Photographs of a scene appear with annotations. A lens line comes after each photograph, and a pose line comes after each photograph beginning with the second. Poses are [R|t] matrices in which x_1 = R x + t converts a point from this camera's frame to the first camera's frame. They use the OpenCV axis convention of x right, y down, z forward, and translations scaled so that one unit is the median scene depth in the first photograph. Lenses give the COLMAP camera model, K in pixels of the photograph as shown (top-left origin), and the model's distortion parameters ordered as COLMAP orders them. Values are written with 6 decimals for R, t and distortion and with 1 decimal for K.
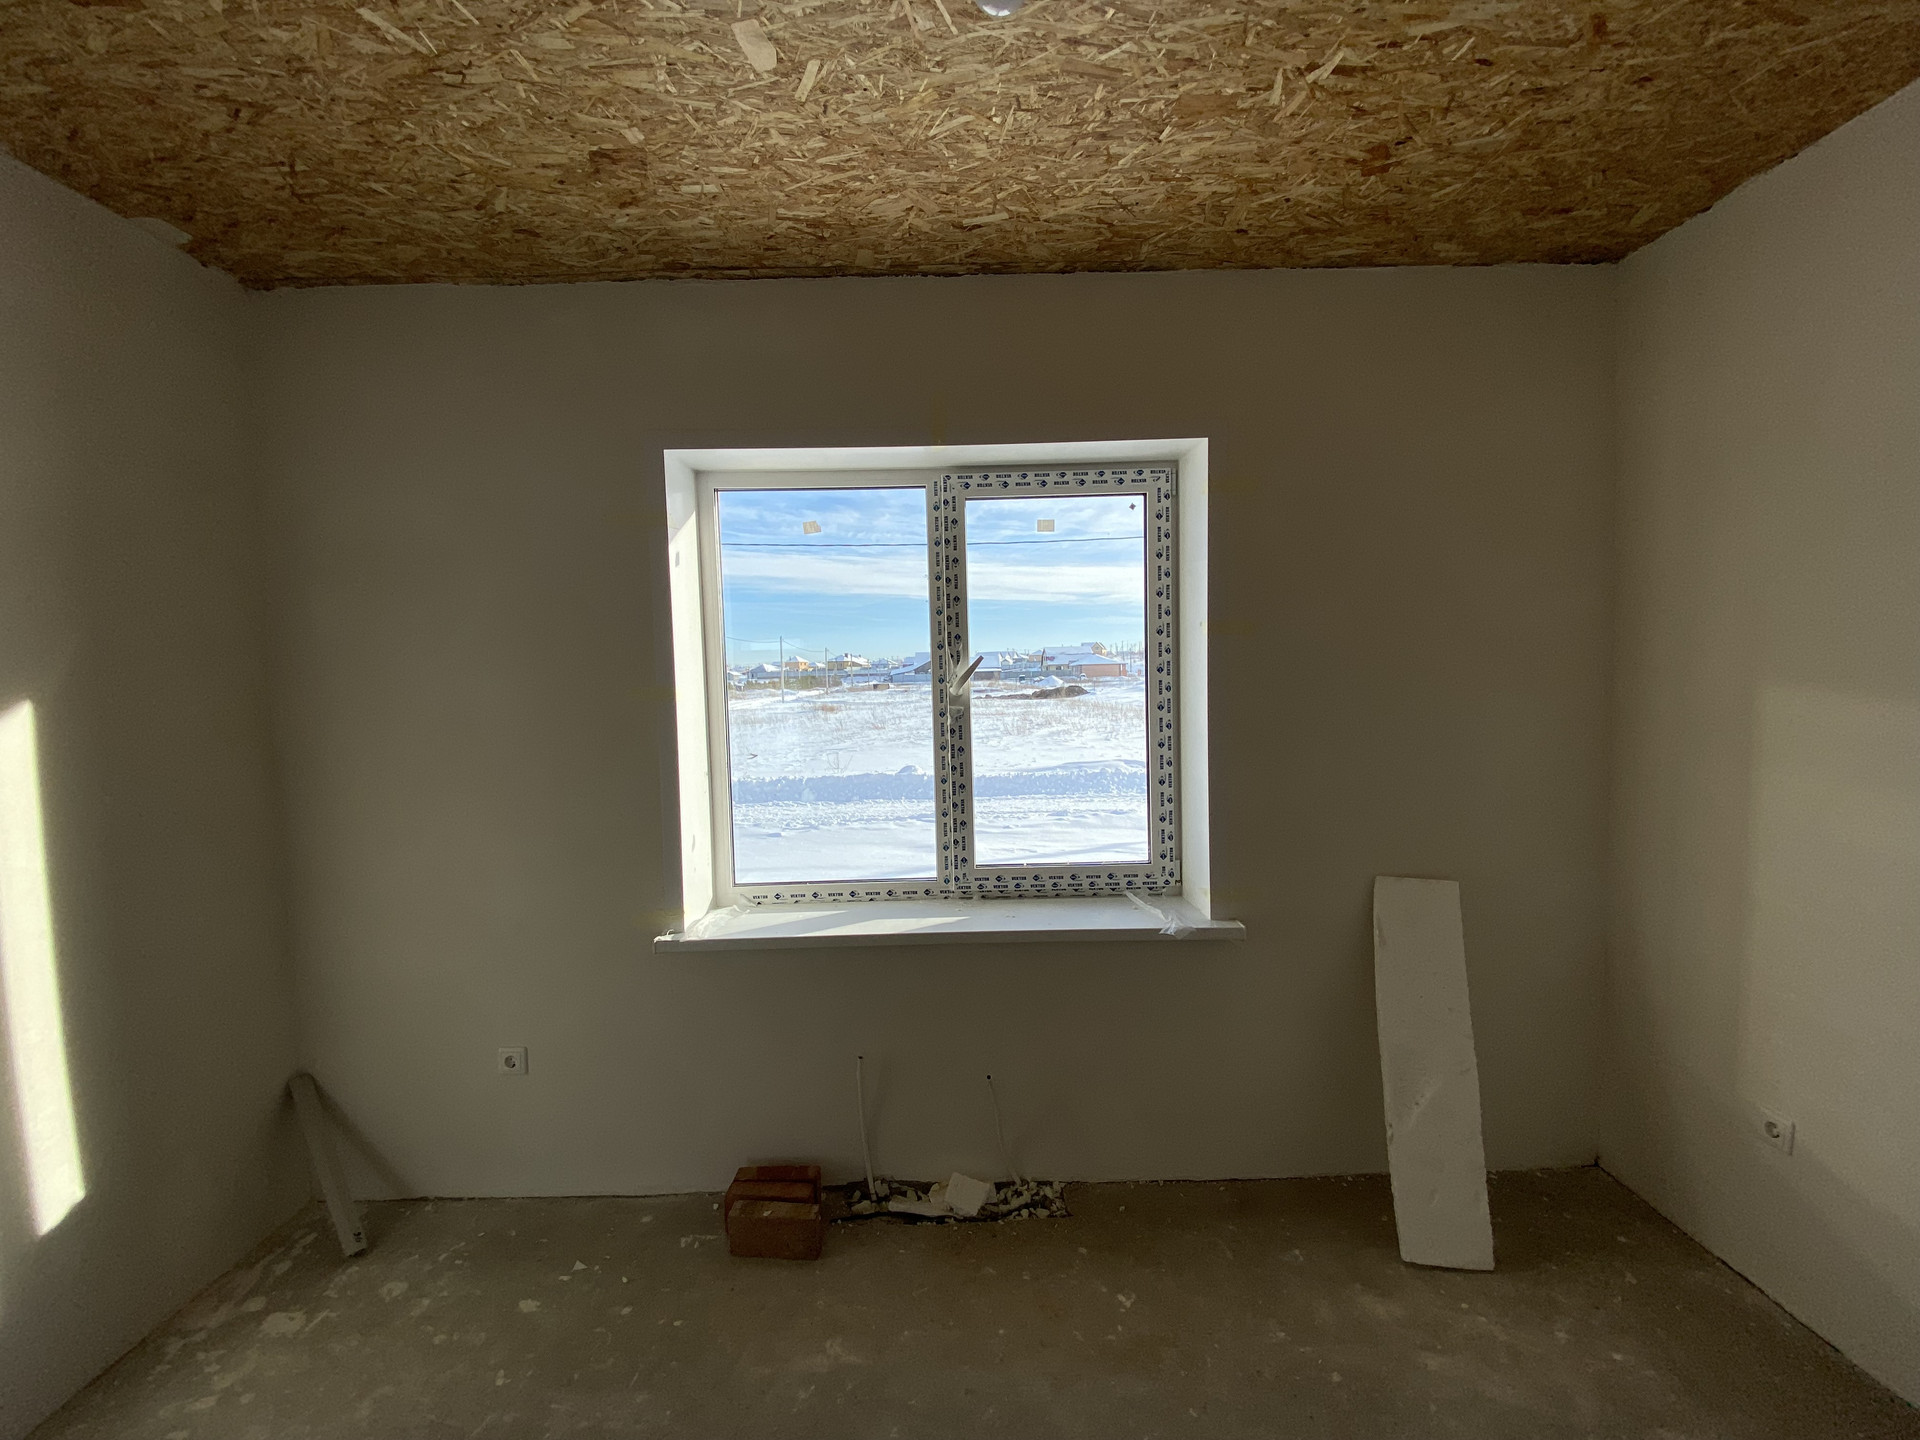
lens RADIAL K [[776.5, 0, 954.3], [0, 776.5, 718.5], [0, 0, 1]] dist [0.019381, -0.019085]
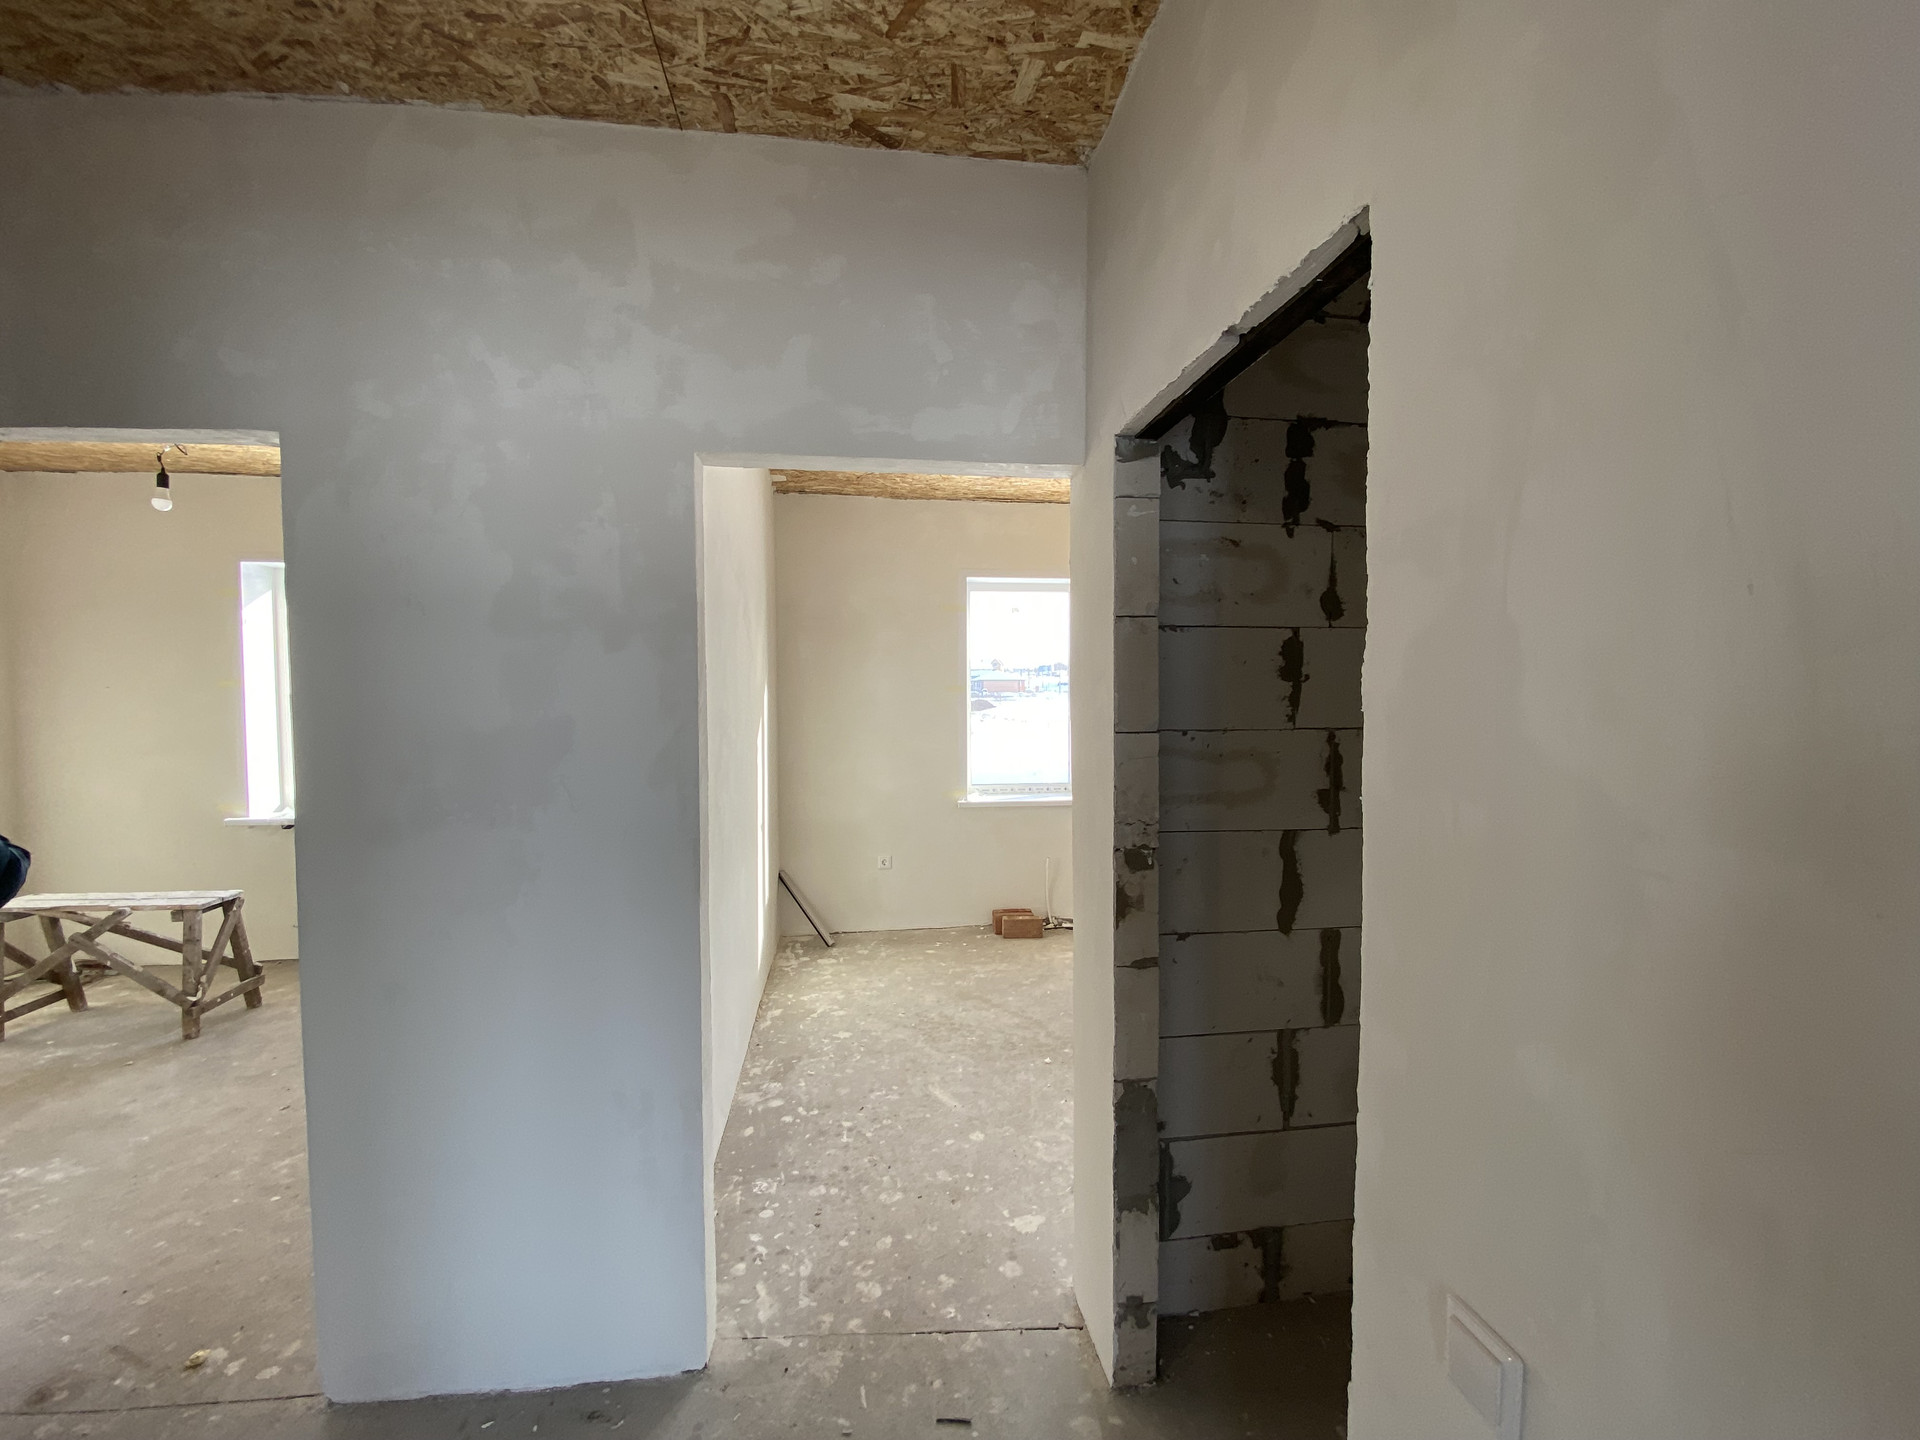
lens RADIAL K [[776.5, 0, 954.3], [0, 776.5, 718.5], [0, 0, 1]] dist [0.019381, -0.019085]
pose [[0.989763, 0.009024, 0.142438, -0.758652], [-0.006331, 0.999793, -0.019348, 0.103502], [-0.142584, 0.018248, 0.989615, -1.211765]]
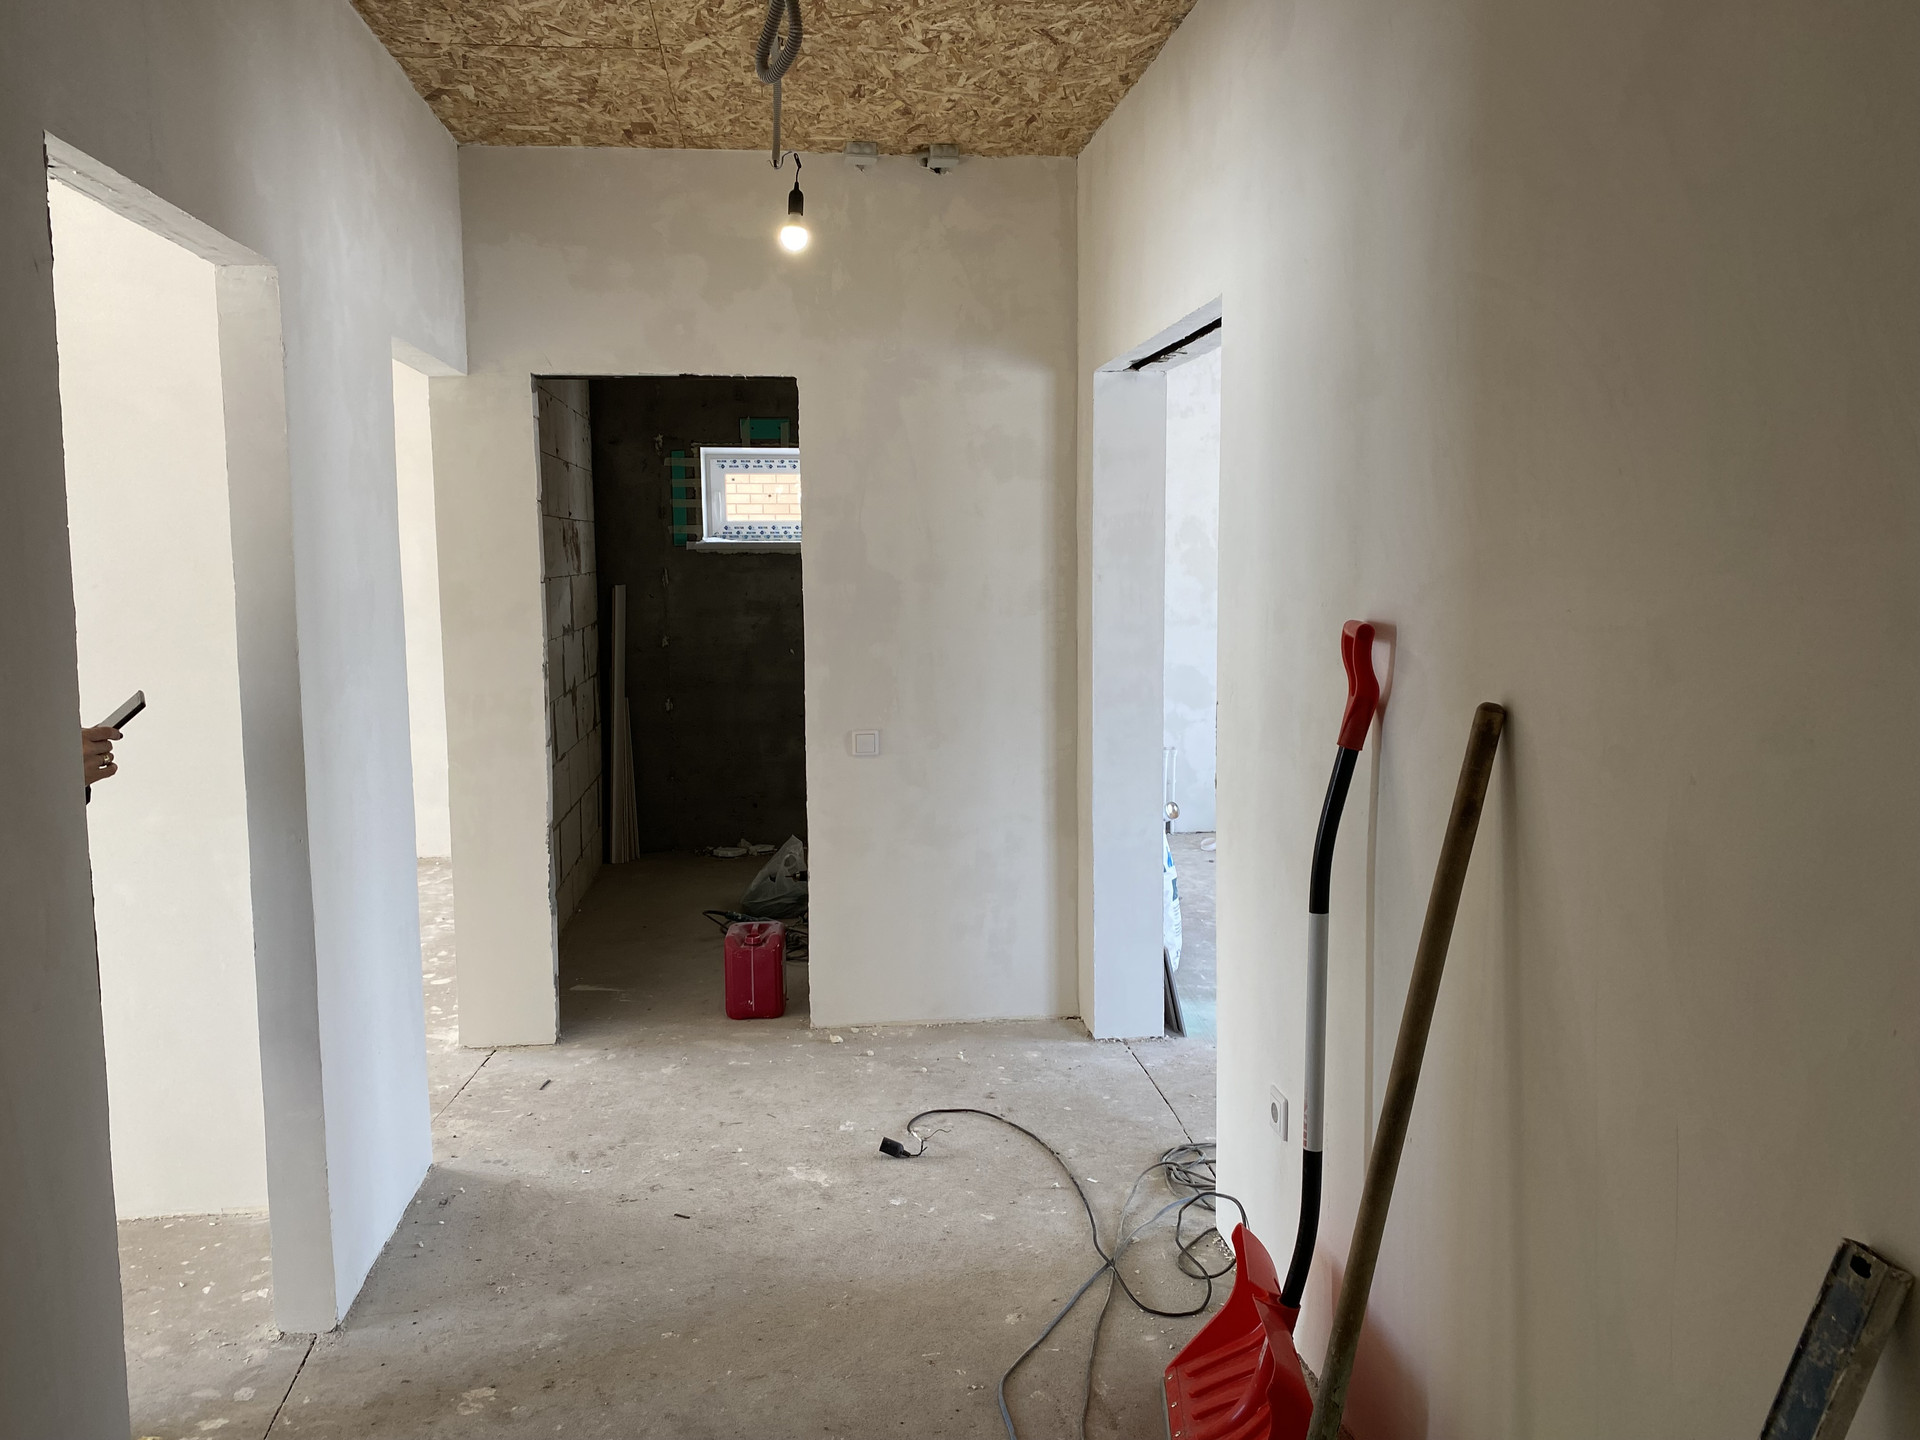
lens RADIAL K [[1455.1, 0, 961.8], [0, 1455.1, 709.3], [0, 0, 1]] dist [0.027570, -0.031775]
pose [[-0.126894, -0.083461, 0.988399, -2.583644], [0.070316, 0.993190, 0.092893, 0.130181], [-0.989421, 0.081287, -0.120161, -0.813361]]
